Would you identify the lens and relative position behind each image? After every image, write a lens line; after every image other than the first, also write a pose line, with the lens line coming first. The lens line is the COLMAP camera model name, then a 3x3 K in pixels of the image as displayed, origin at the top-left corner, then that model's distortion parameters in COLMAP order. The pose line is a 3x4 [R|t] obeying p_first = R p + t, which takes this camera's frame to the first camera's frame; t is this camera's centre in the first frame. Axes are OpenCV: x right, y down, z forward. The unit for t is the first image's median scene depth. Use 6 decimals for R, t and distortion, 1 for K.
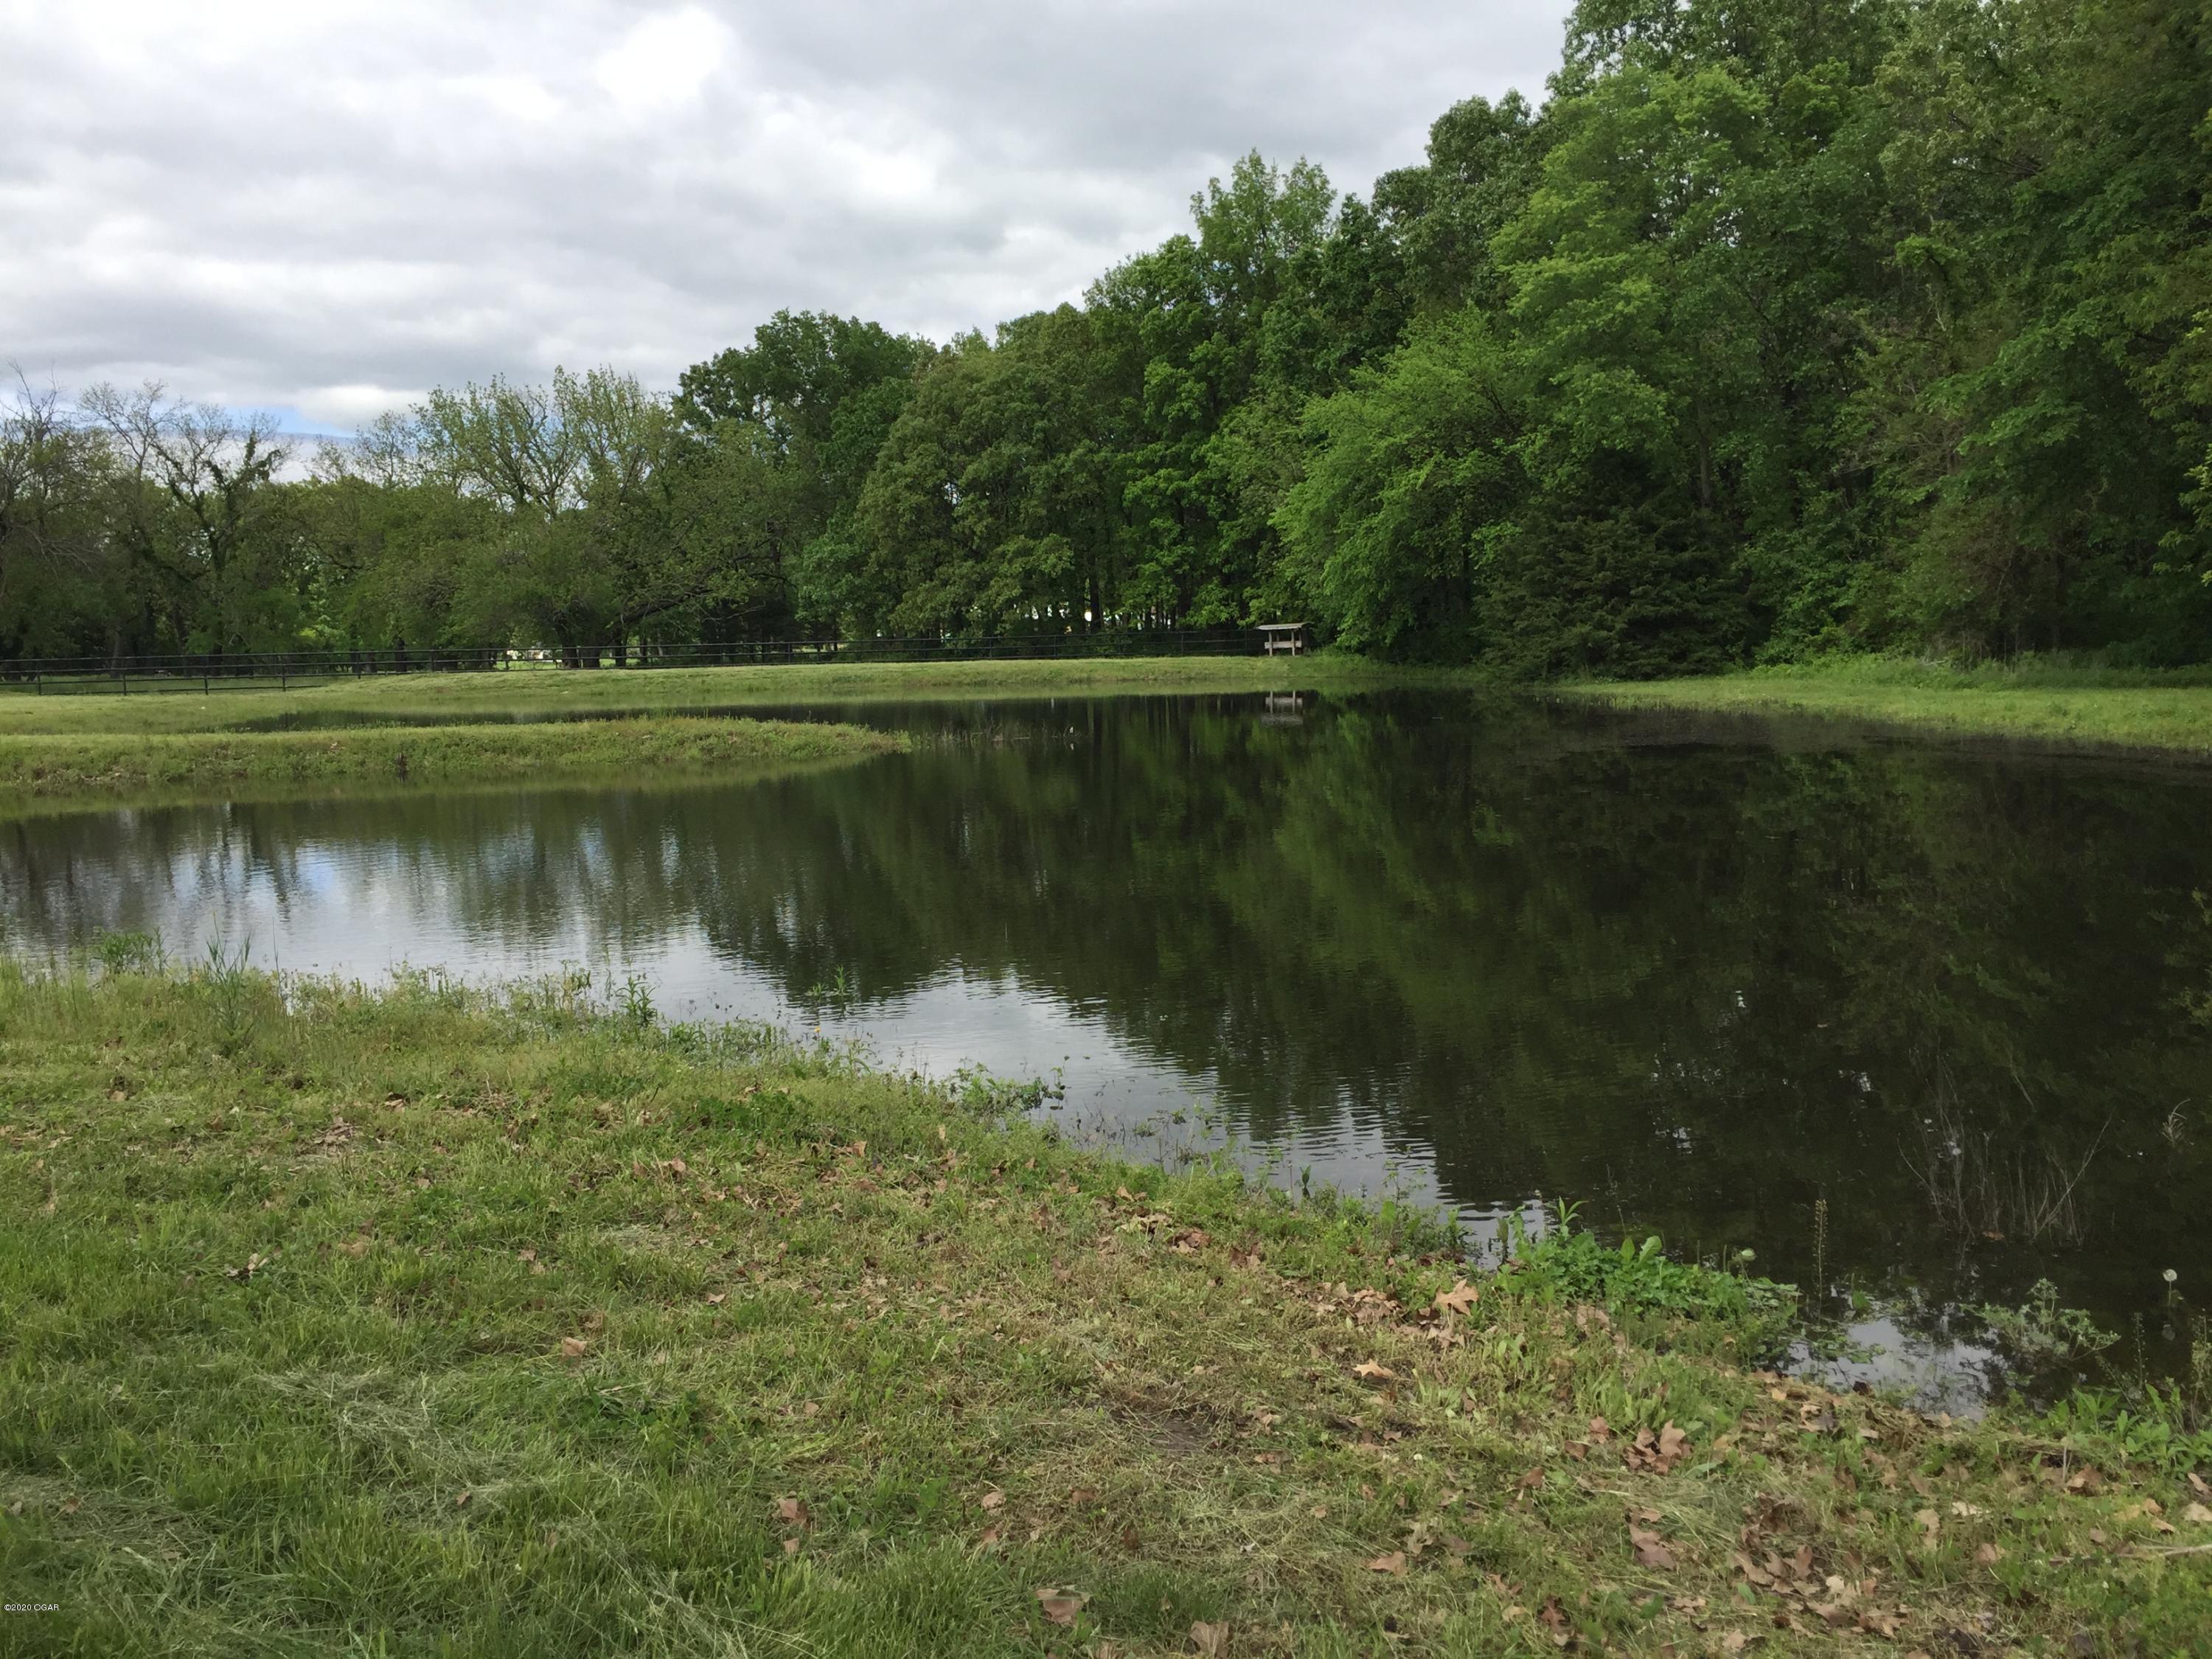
lens RADIAL K [[1880.7, 0, 1106.0], [0, 1880.7, 829.5], [0, 0, 1]] dist [0.077553, -0.121837]
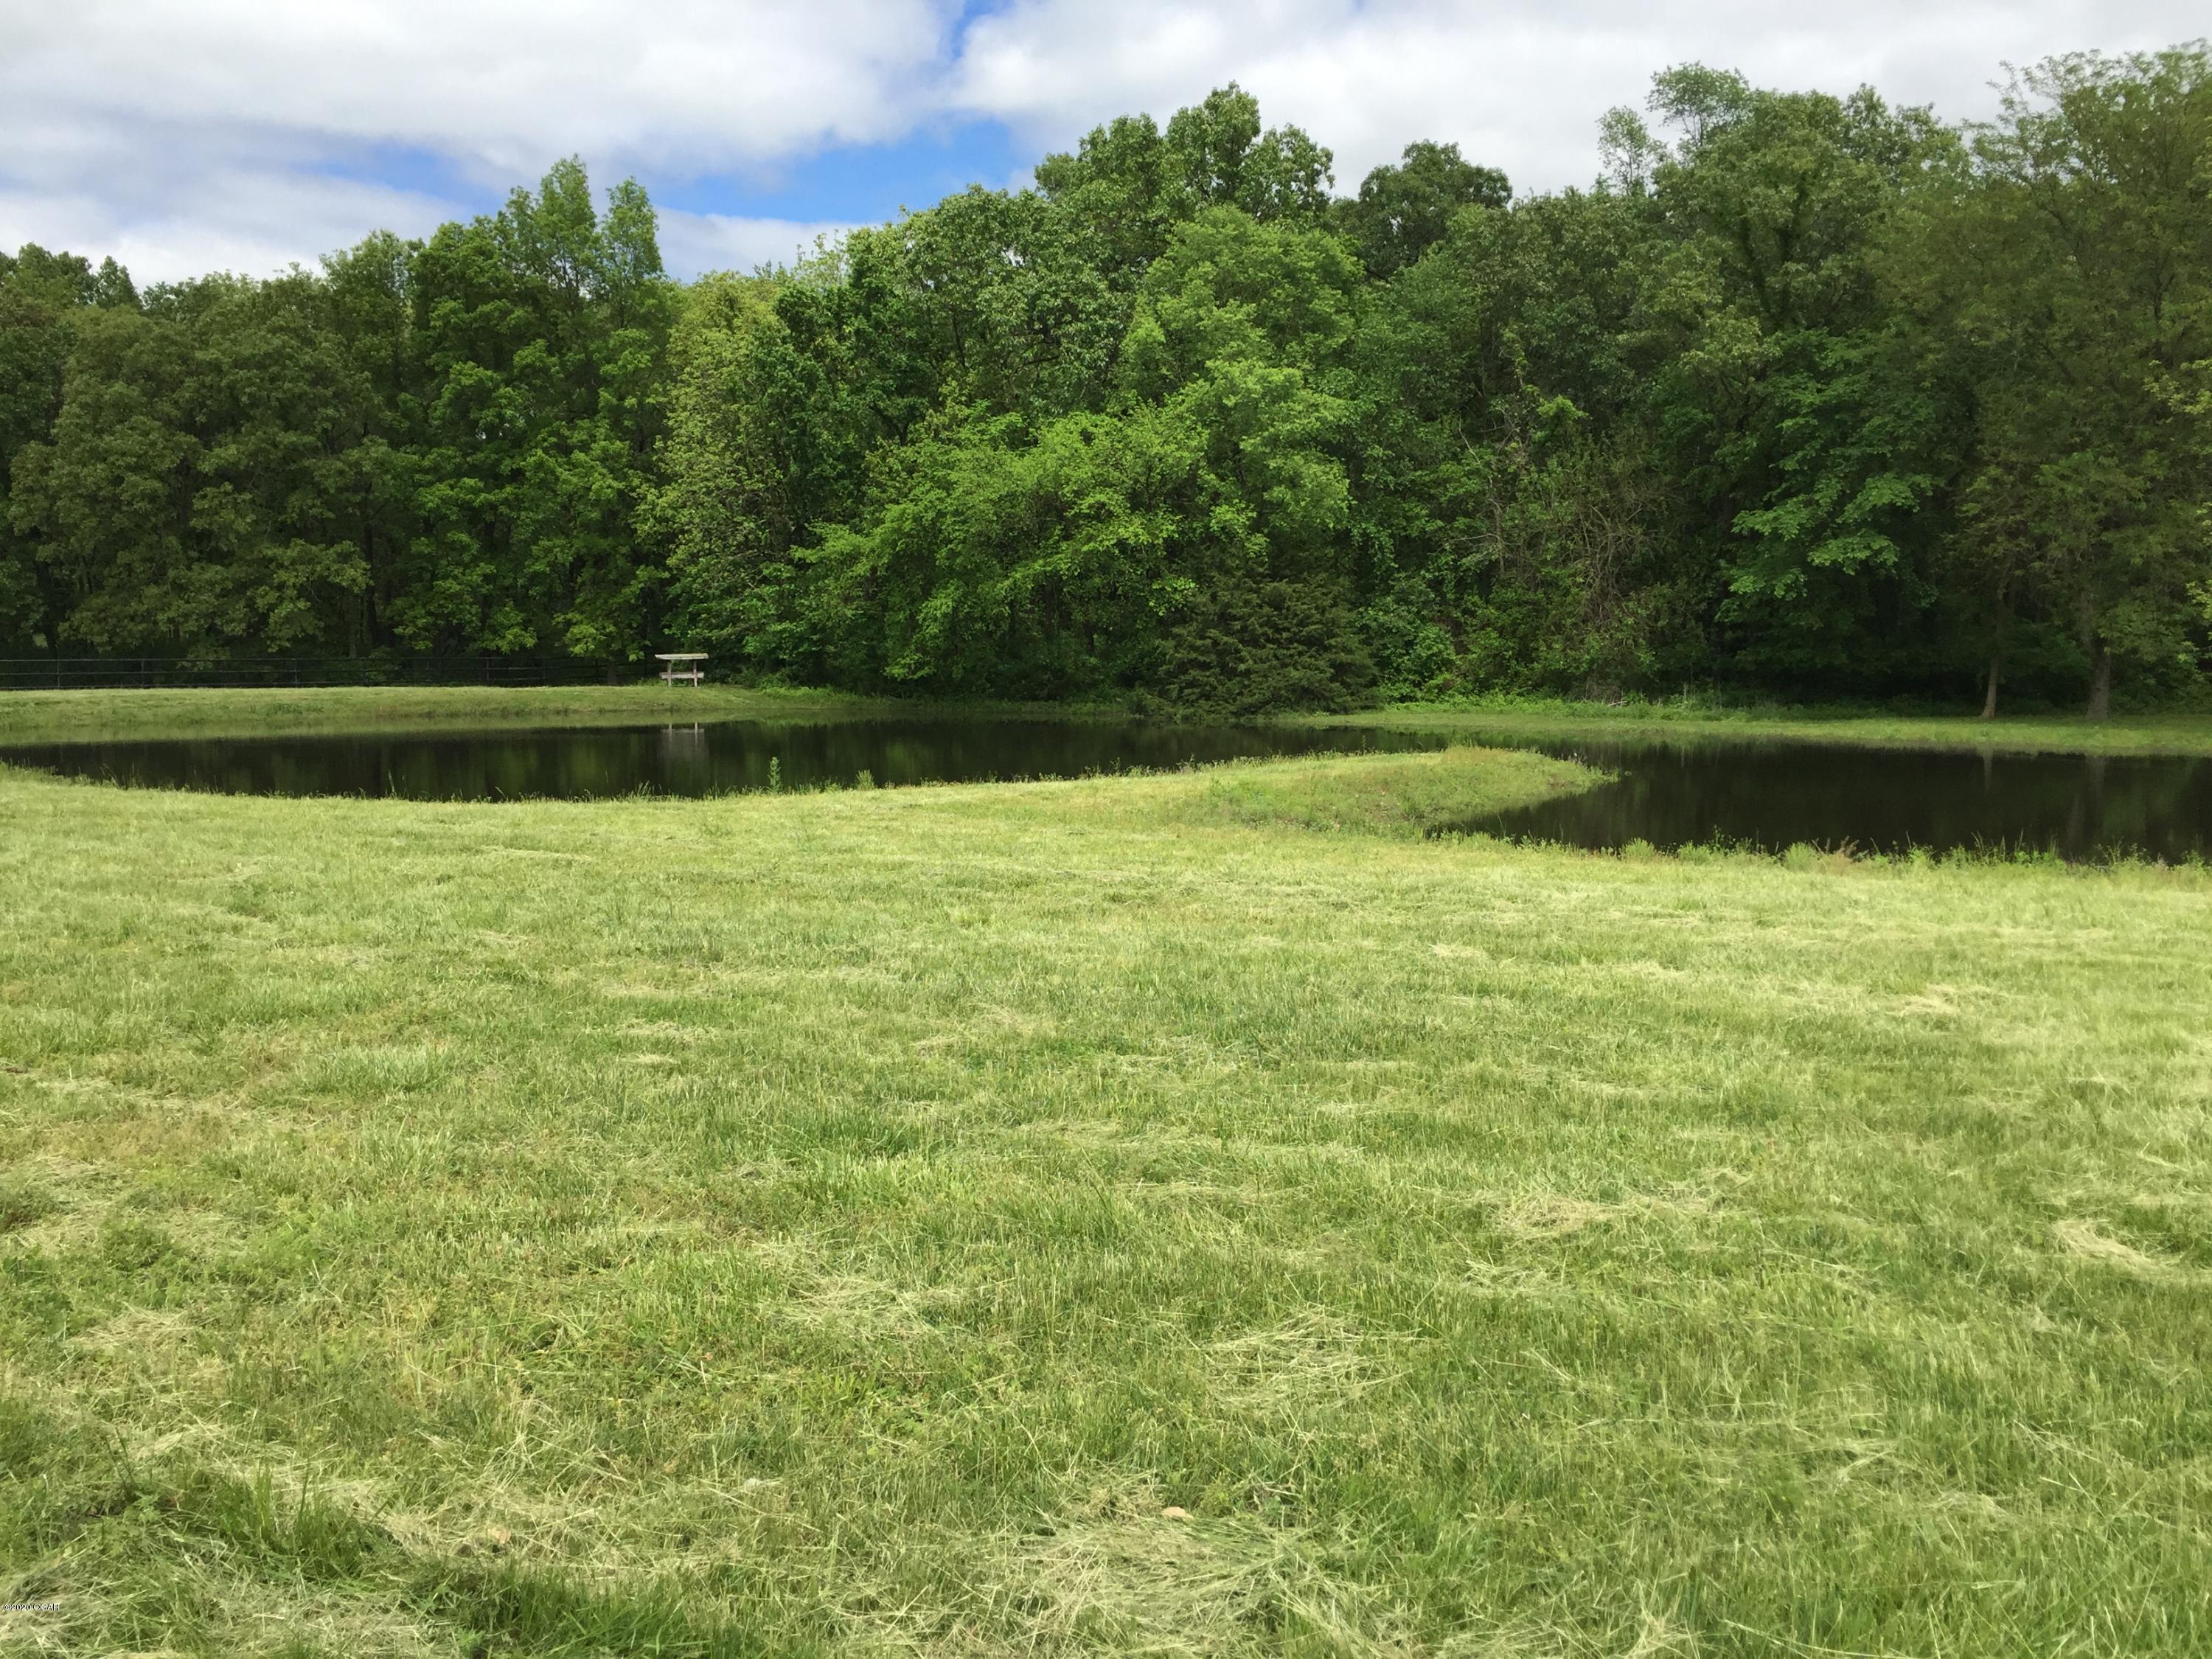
lens RADIAL K [[1880.7, 0, 1106.0], [0, 1880.7, 829.5], [0, 0, 1]] dist [0.077553, -0.121837]
pose [[0.699319, -0.039100, 0.713739, -0.413776], [0.052253, 0.998628, 0.003510, -0.009555], [-0.712897, 0.034840, 0.700403, 0.147284]]
